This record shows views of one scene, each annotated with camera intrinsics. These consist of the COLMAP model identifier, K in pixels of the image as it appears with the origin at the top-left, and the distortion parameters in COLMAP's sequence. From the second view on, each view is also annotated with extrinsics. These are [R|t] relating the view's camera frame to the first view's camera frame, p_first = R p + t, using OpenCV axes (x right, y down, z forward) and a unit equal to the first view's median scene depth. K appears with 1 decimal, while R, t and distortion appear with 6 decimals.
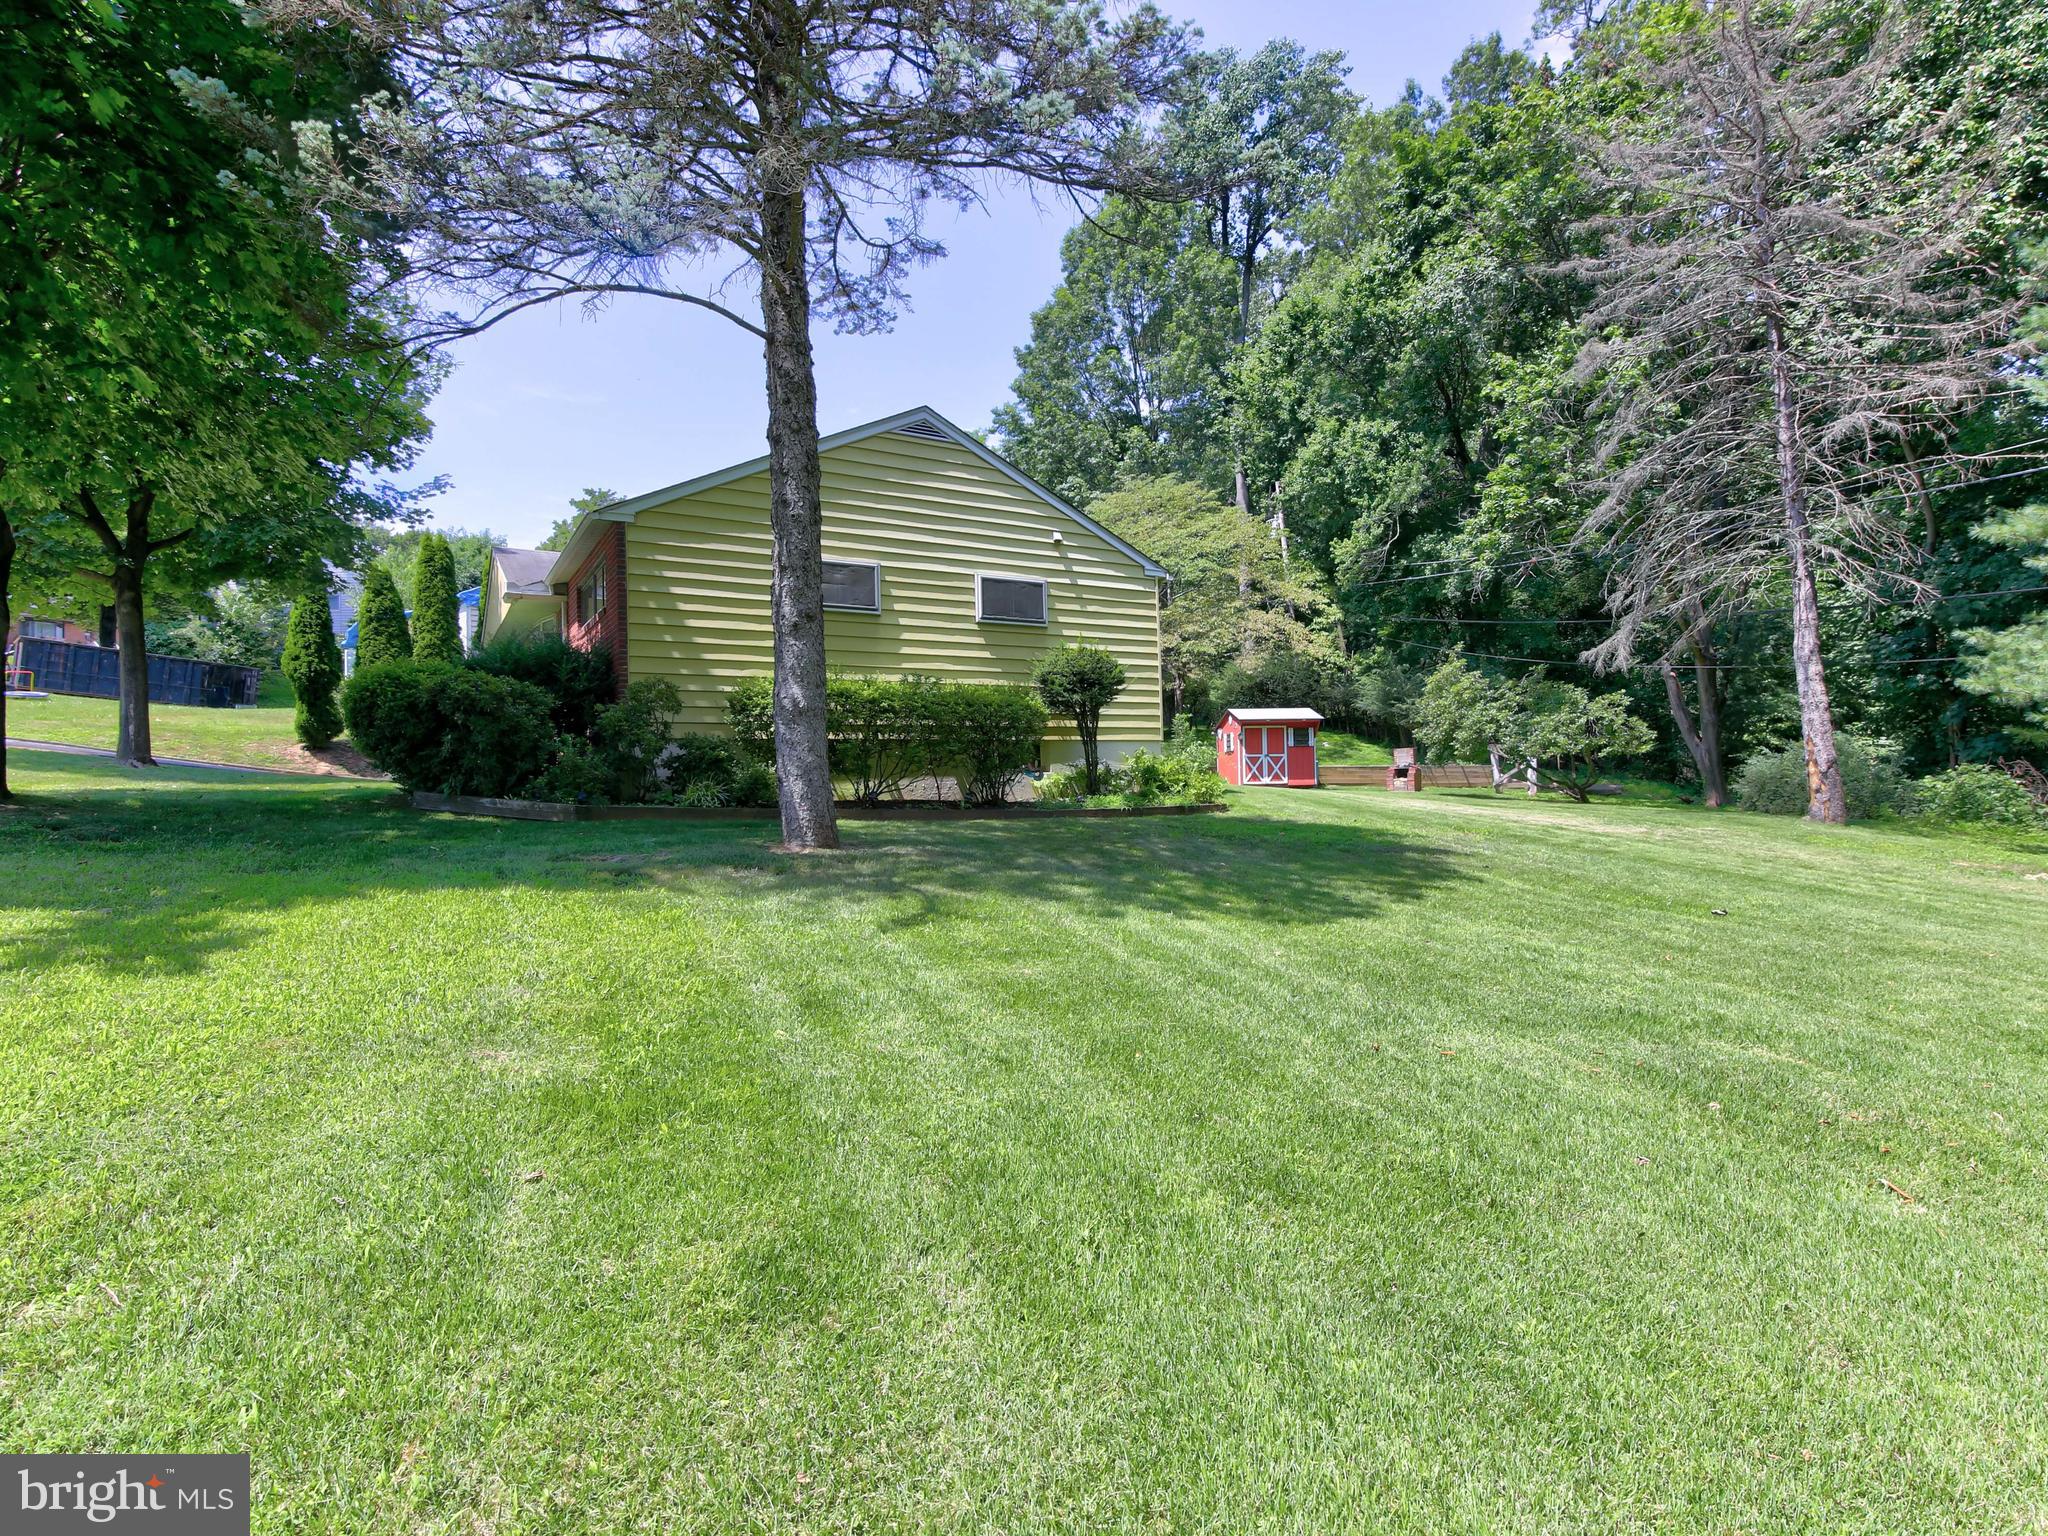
lens RADIAL K [[1050.1, 0, 1024.0], [0, 1050.1, 768.0], [0, 0, 1]] dist [0.001525, 0.000461]
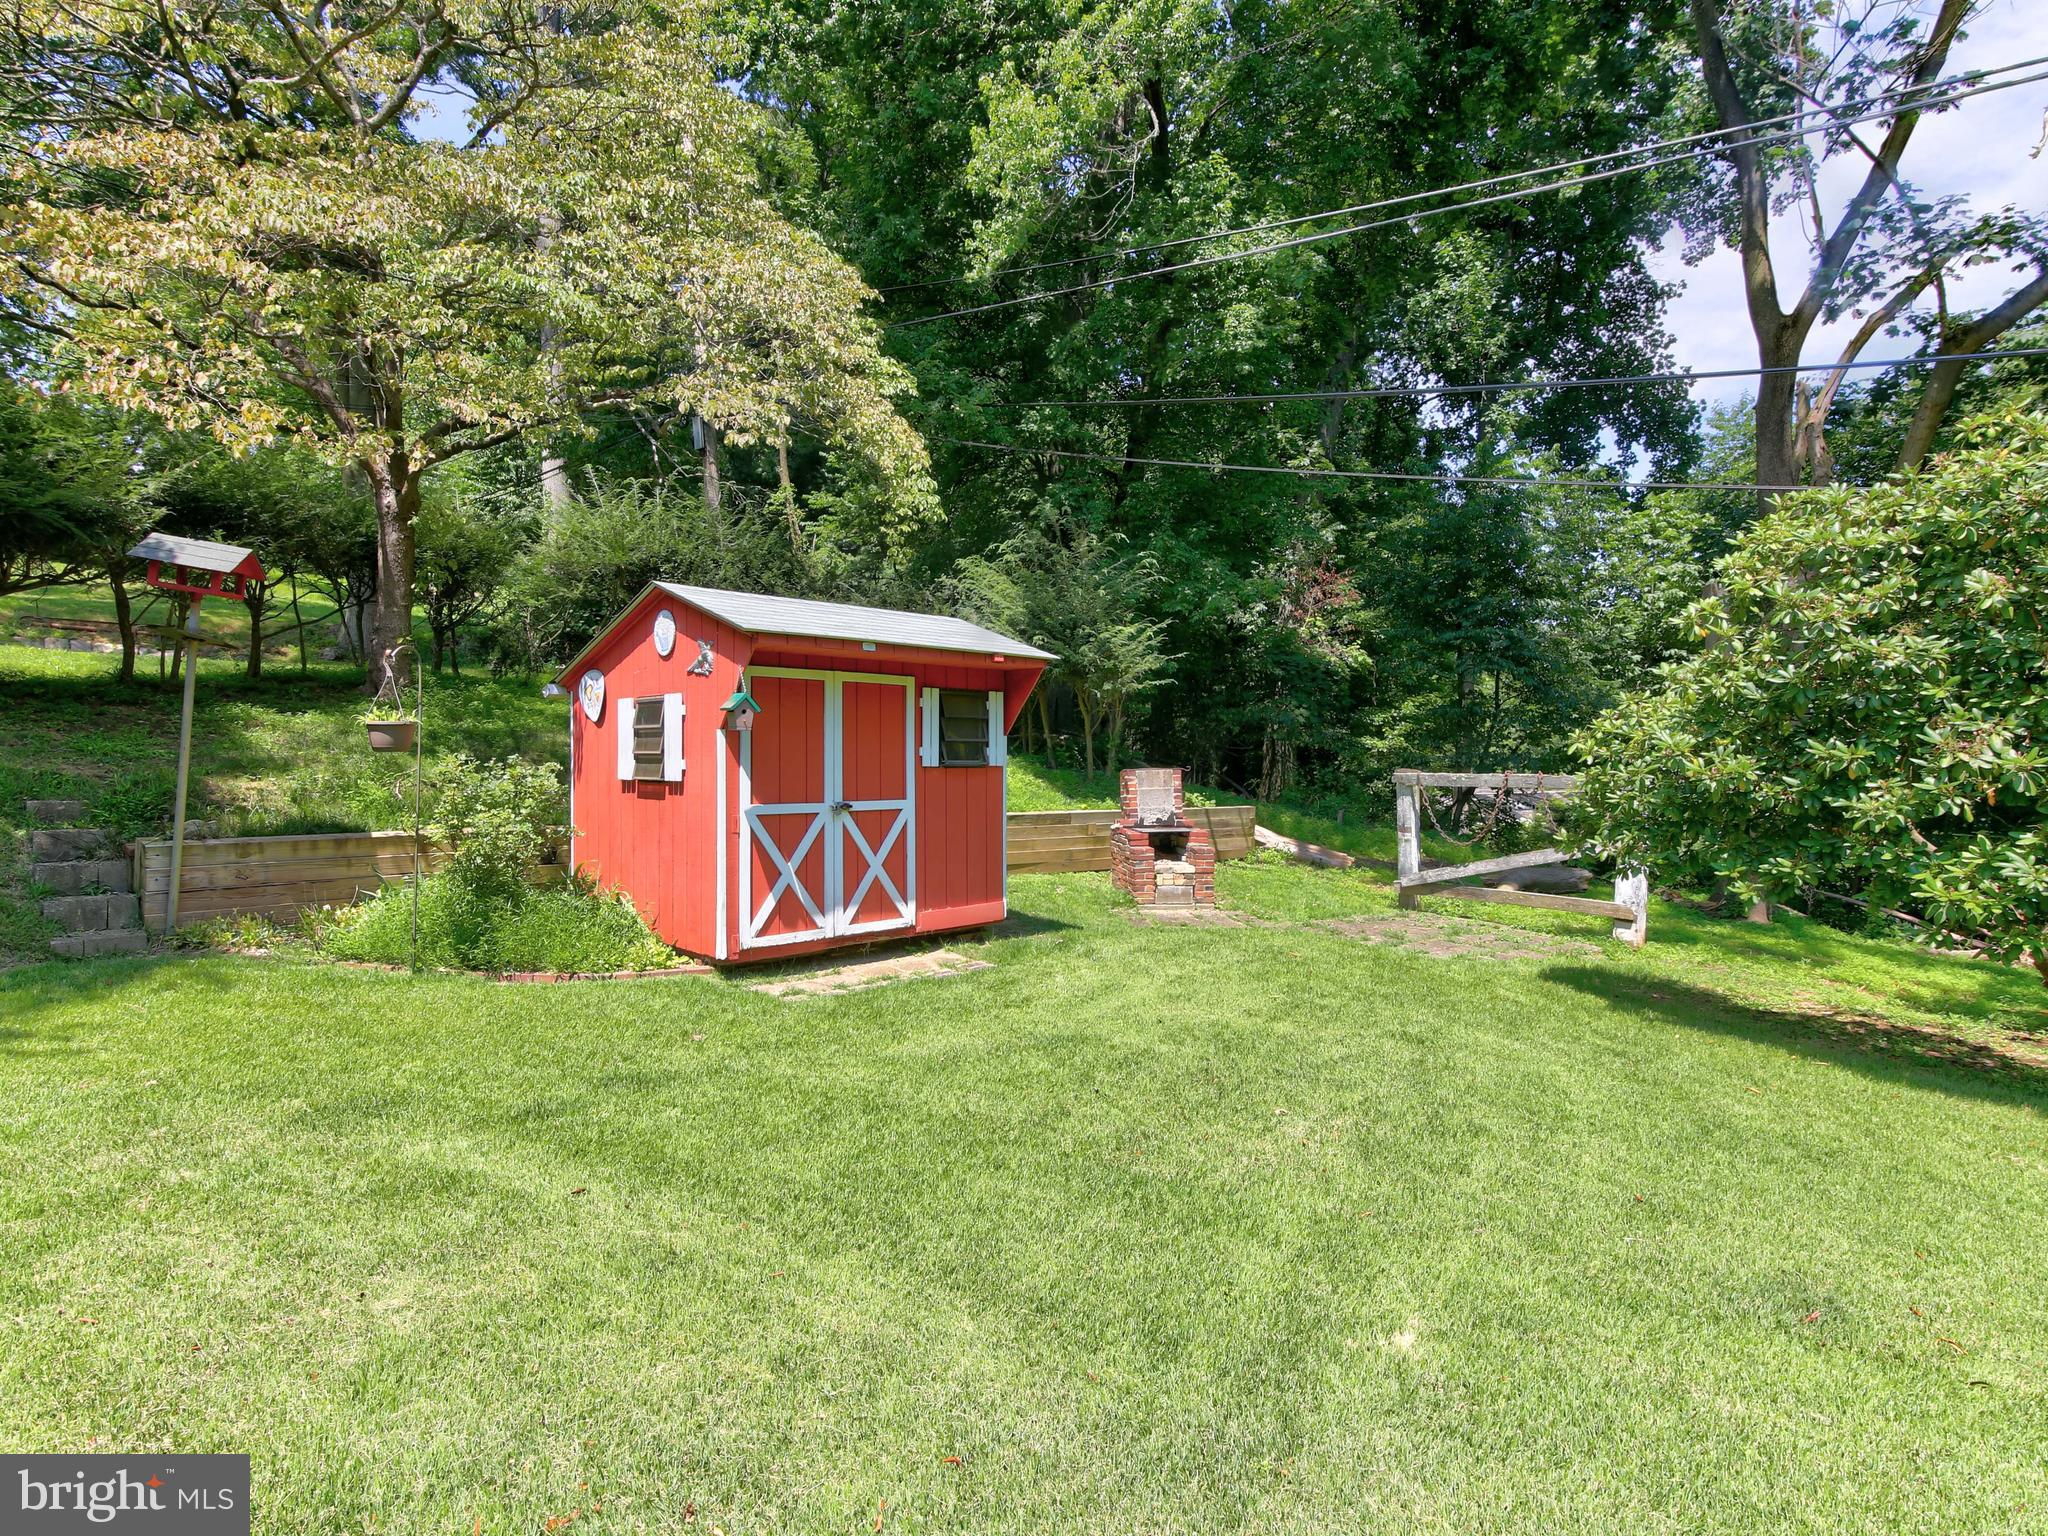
lens RADIAL K [[1050.1, 0, 1024.0], [0, 1050.1, 768.0], [0, 0, 1]] dist [0.001525, 0.000461]
pose [[0.774949, 0.007383, 0.631980, 0.213955], [-0.032036, 0.999105, 0.027612, -0.048977], [-0.631211, -0.041644, 0.774493, 1.419776]]
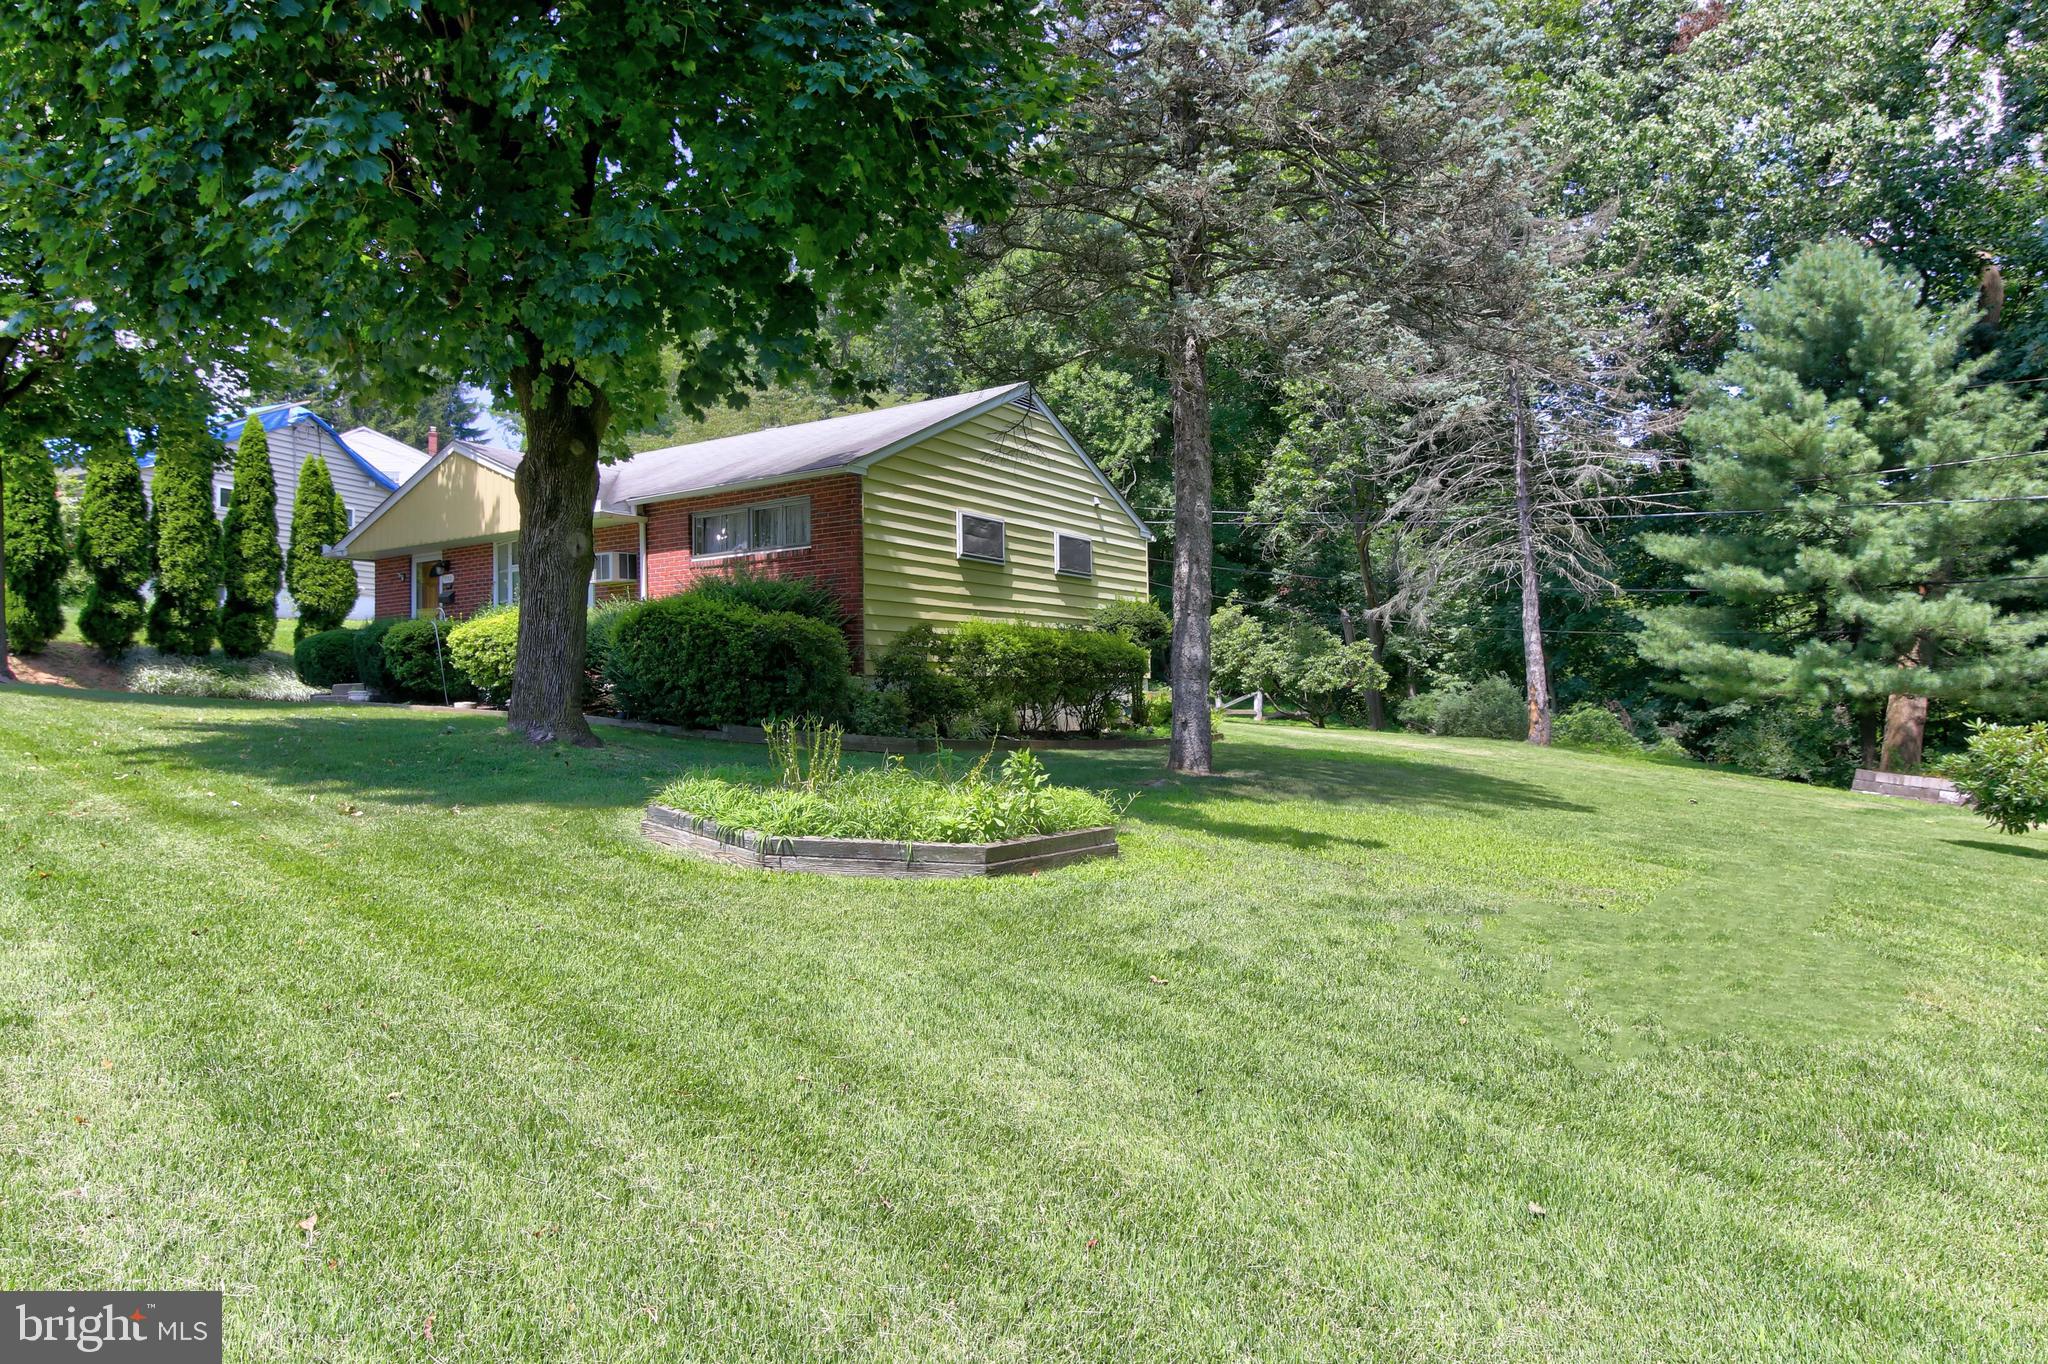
lens RADIAL K [[1184.5, 0, 1024.0], [0, 1184.5, 682.0], [0, 0, 1]] dist [-0.000024, -0.000137]
pose [[0.905561, 0.020658, 0.423712, -0.536225], [-0.021617, 0.999763, -0.002542, -0.013724], [-0.423664, -0.006857, 0.905793, -0.140020]]
